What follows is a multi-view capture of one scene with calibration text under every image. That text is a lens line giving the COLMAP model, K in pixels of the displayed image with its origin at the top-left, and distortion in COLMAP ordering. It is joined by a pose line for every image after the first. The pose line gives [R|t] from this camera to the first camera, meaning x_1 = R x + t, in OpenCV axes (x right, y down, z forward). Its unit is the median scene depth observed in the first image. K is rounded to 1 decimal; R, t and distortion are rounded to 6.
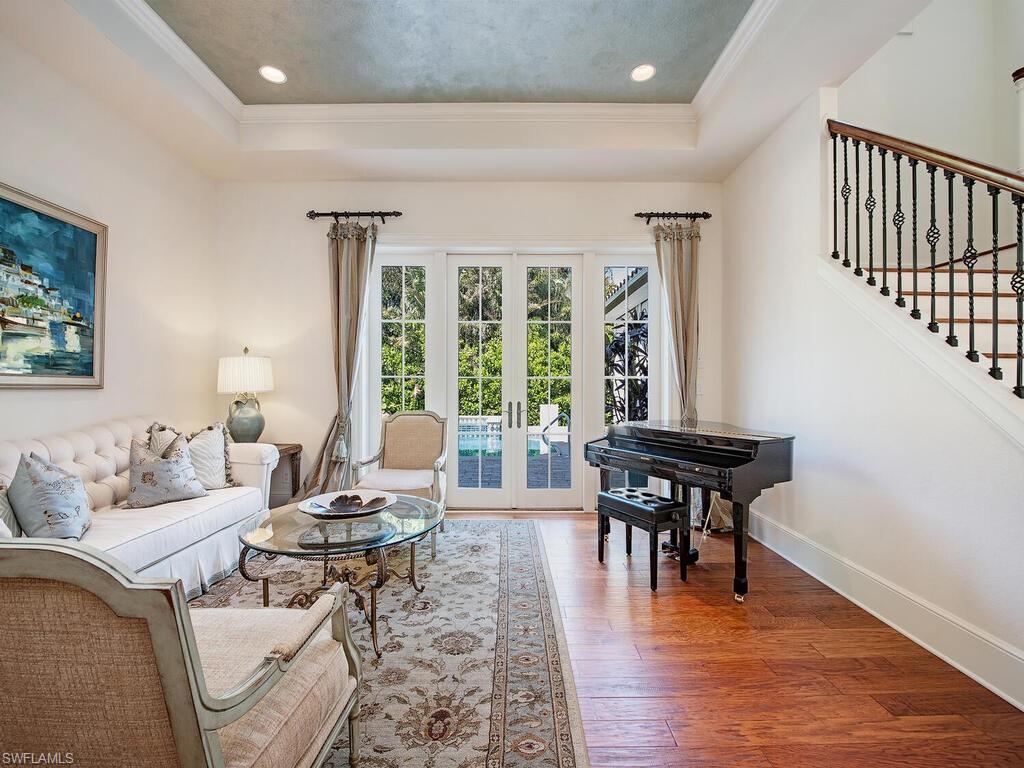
lens RADIAL K [[477.2, 0, 512.0], [0, 477.2, 384.0], [0, 0, 1]] dist [0.000295, -0.000139]
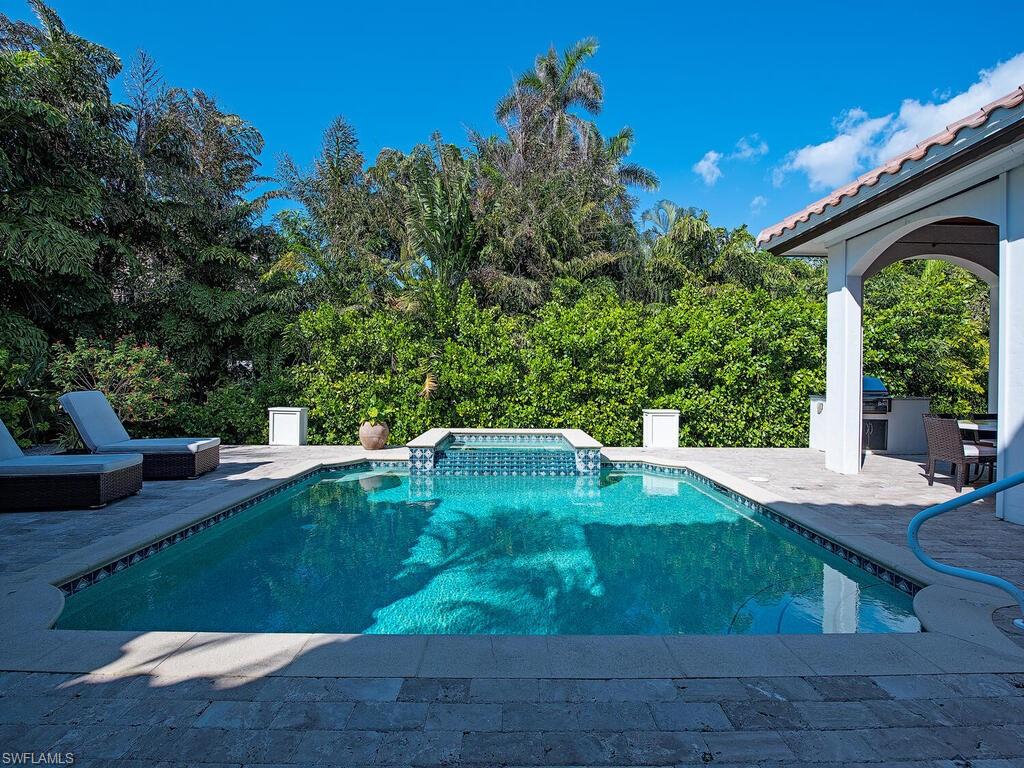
lens RADIAL K [[432.1, 0, 507.8], [0, 432.1, 386.1], [0, 0, 1]] dist [0.003336, 0.000024]
pose [[0.999708, 0.002683, 0.024003, -0.113648], [-0.003061, 0.999871, 0.015740, 0.006693], [-0.023957, -0.015808, 0.999588, 0.452650]]
